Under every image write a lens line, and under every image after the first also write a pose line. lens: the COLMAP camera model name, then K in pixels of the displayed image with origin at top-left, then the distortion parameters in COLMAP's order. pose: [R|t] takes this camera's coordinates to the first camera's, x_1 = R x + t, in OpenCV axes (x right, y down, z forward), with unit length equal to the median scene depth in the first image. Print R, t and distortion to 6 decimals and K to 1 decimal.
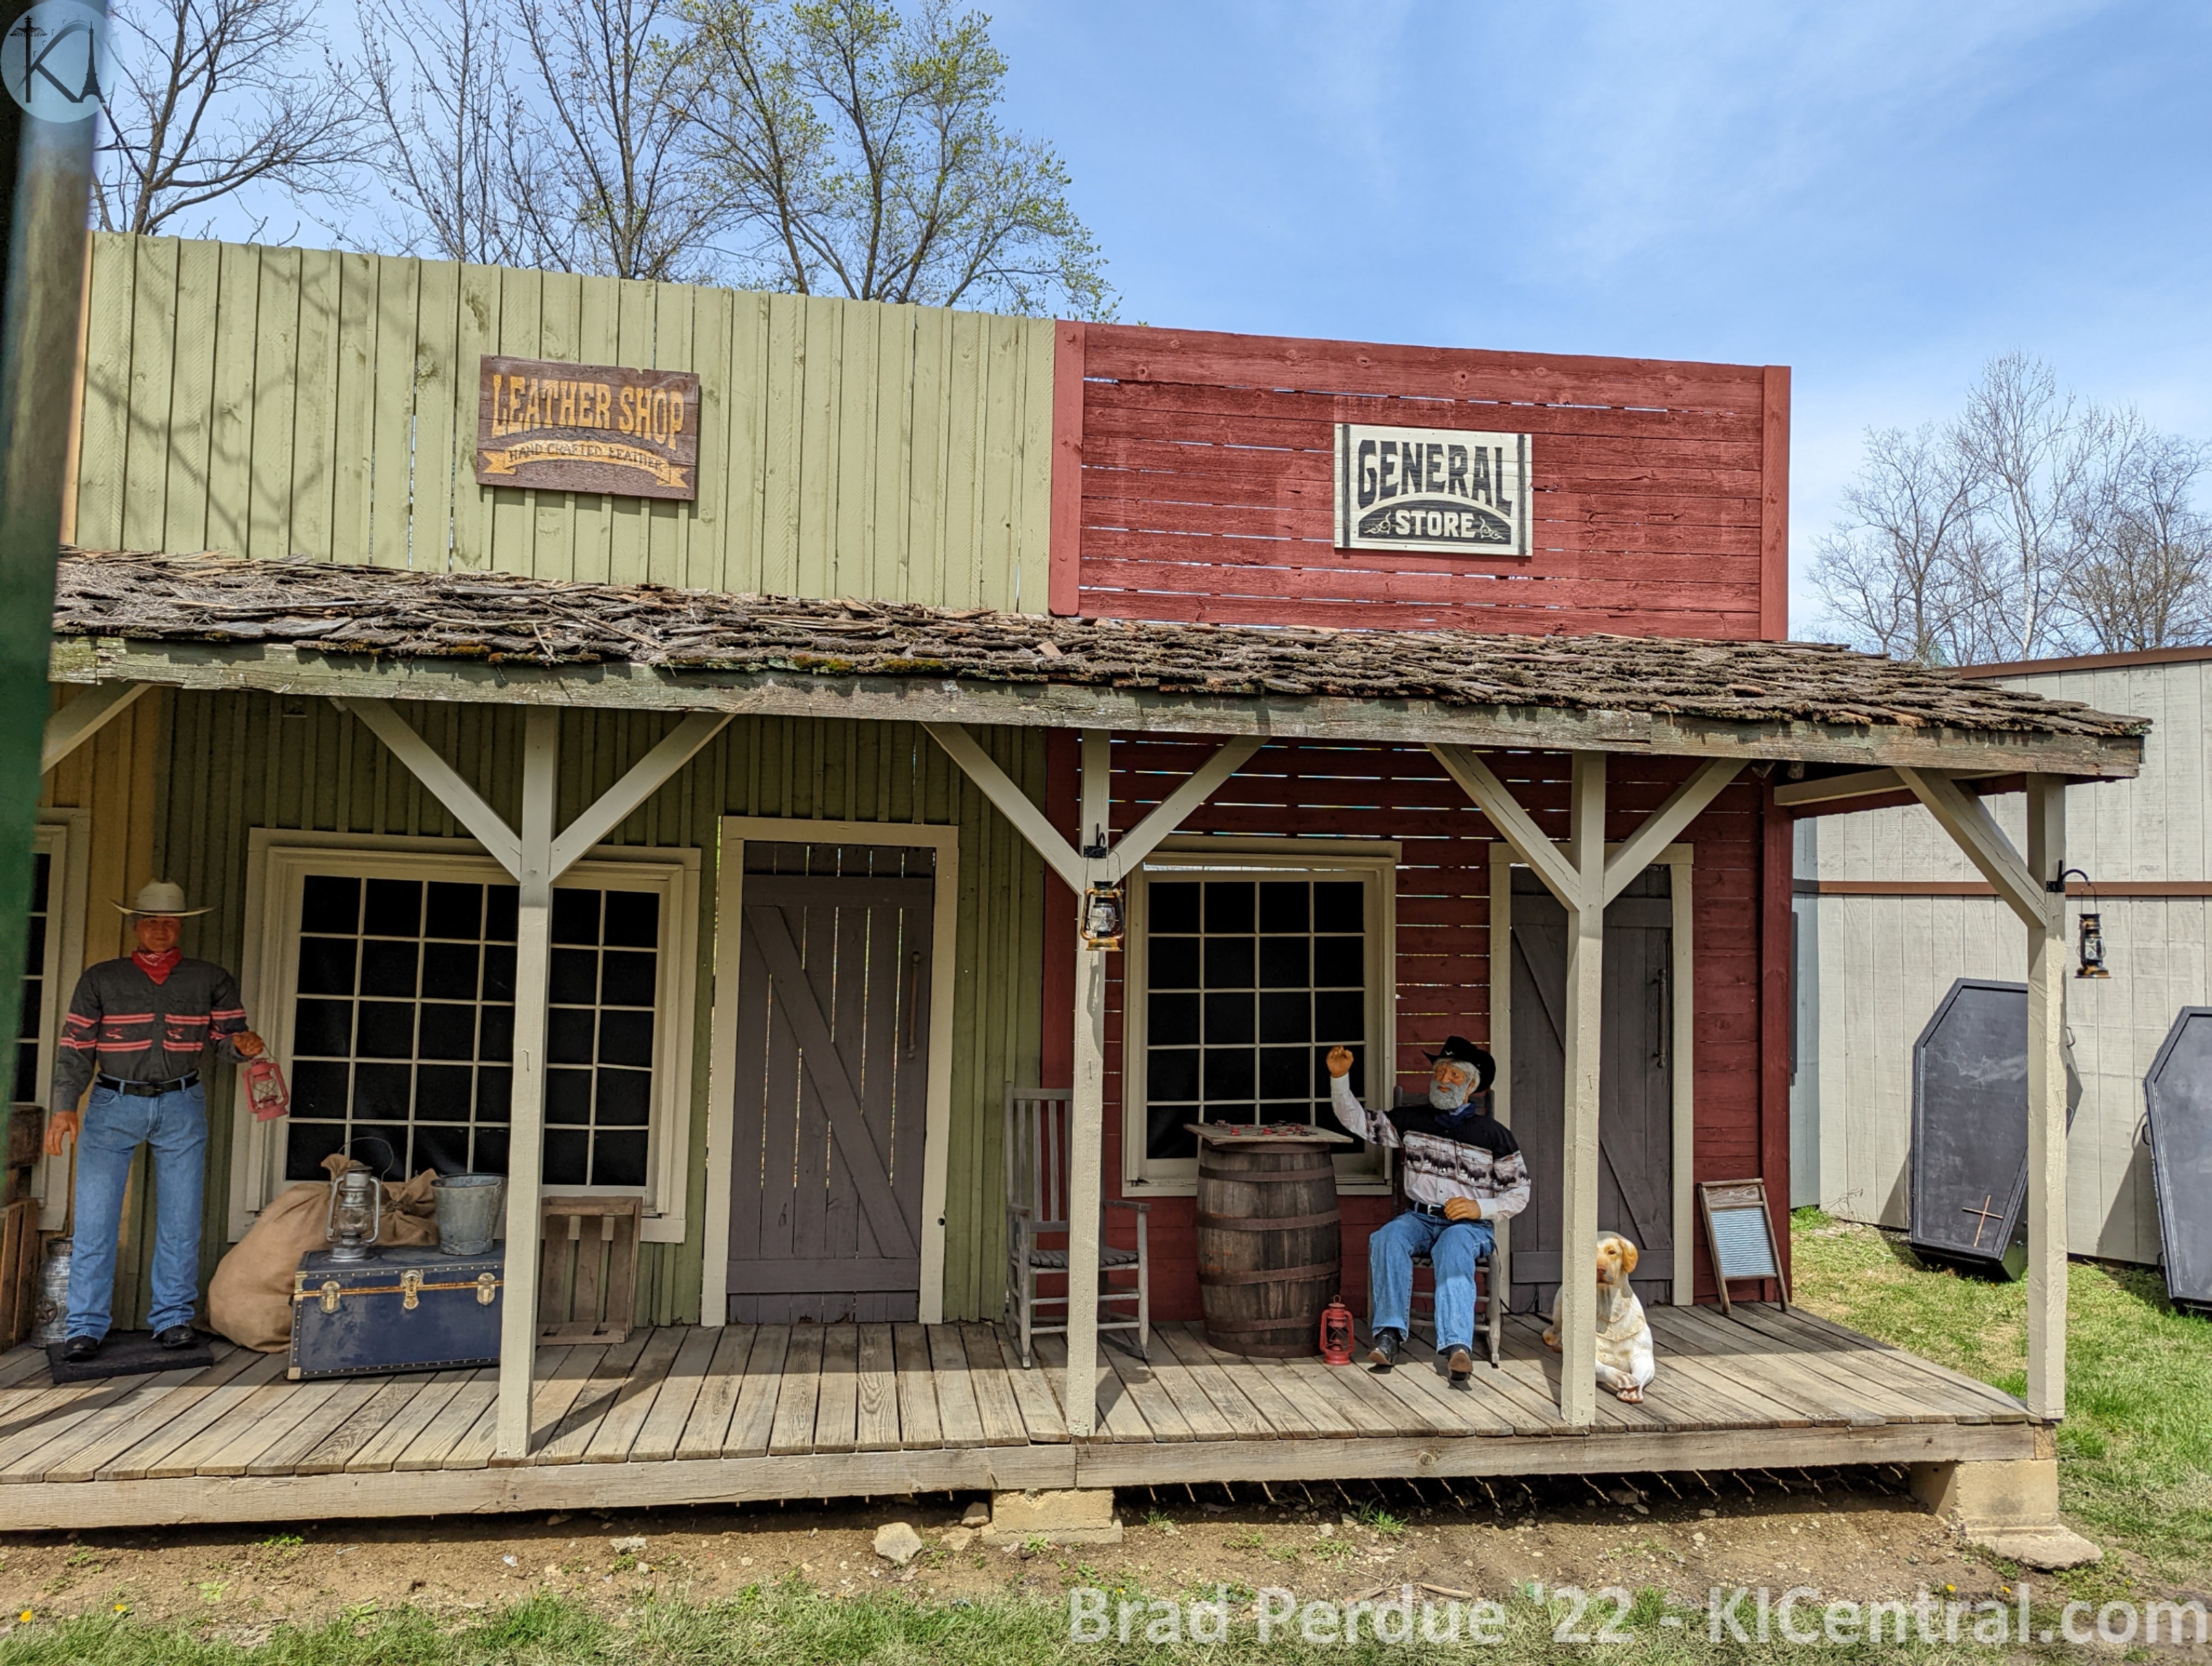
lens RADIAL K [[1521.8, 0, 1115.4], [0, 1521.8, 838.1], [0, 0, 1]] dist [0.065443, -0.054821]
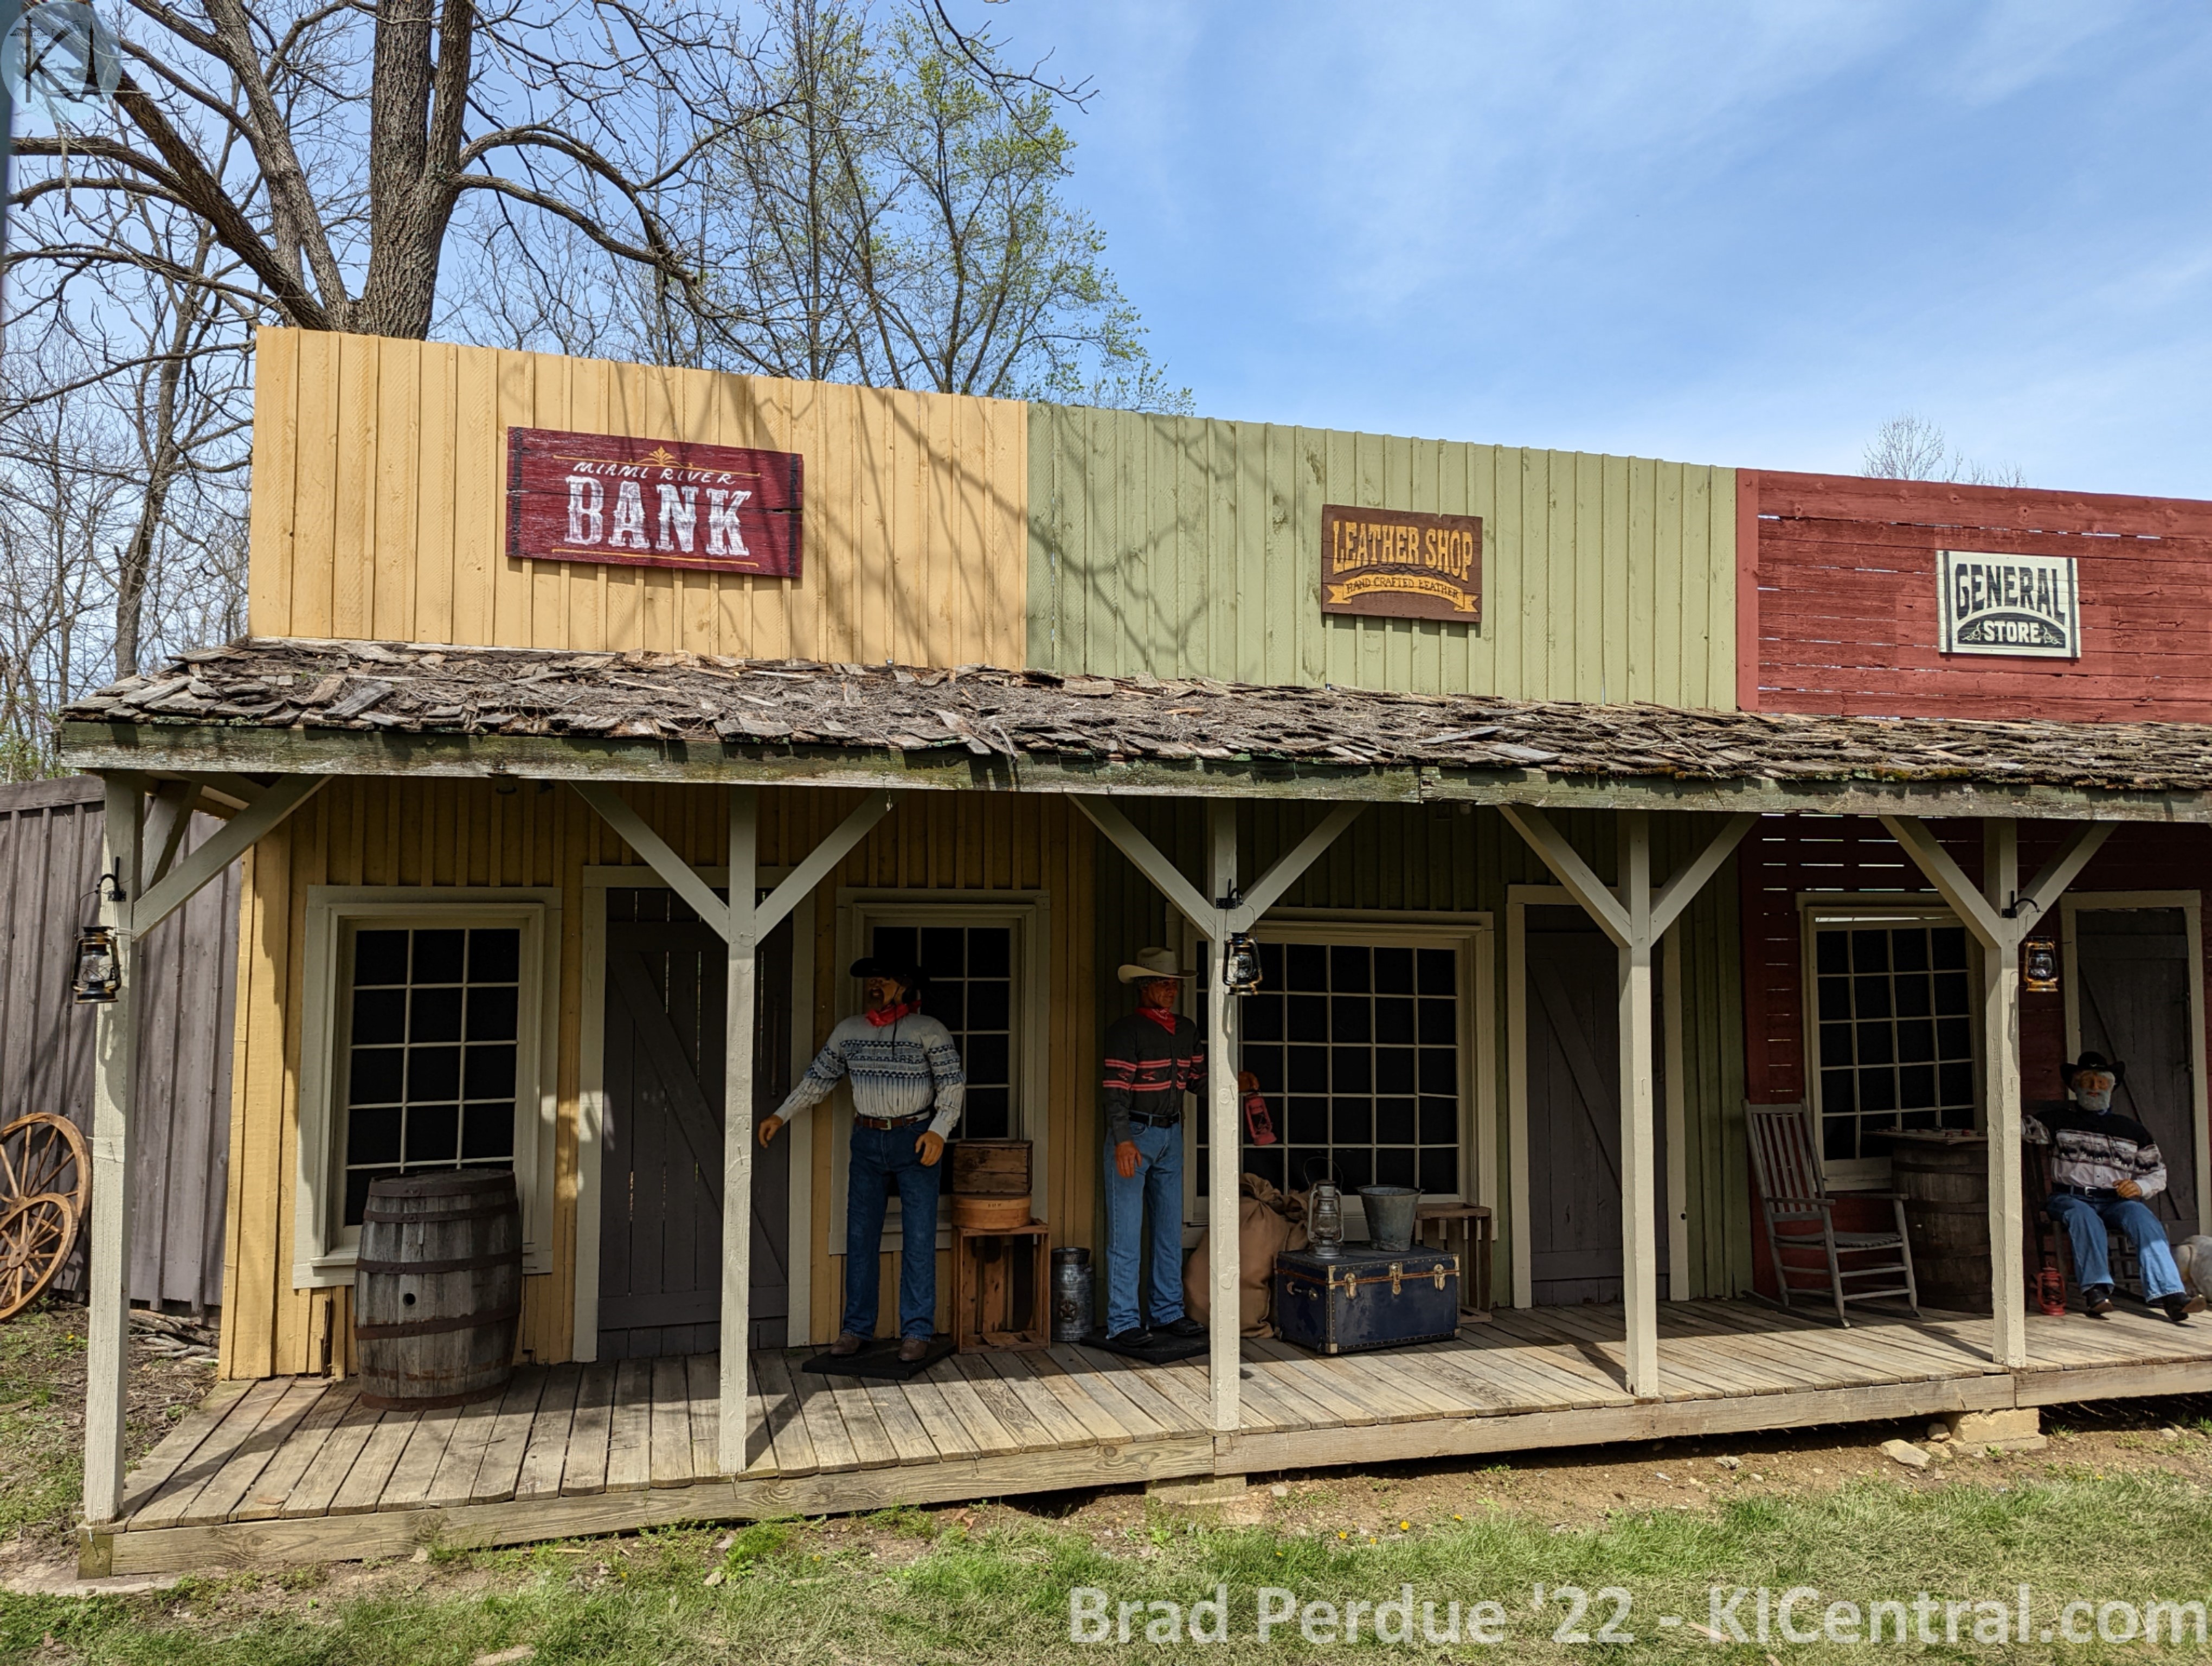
lens RADIAL K [[1521.8, 0, 1072.8], [0, 1521.8, 874.0], [0, 0, 1]] dist [0.065443, -0.054821]
pose [[0.994395, -0.018634, 0.104076, -0.735559], [0.018367, 0.999825, 0.003523, -0.033914], [-0.104123, -0.001592, 0.994563, -0.163639]]
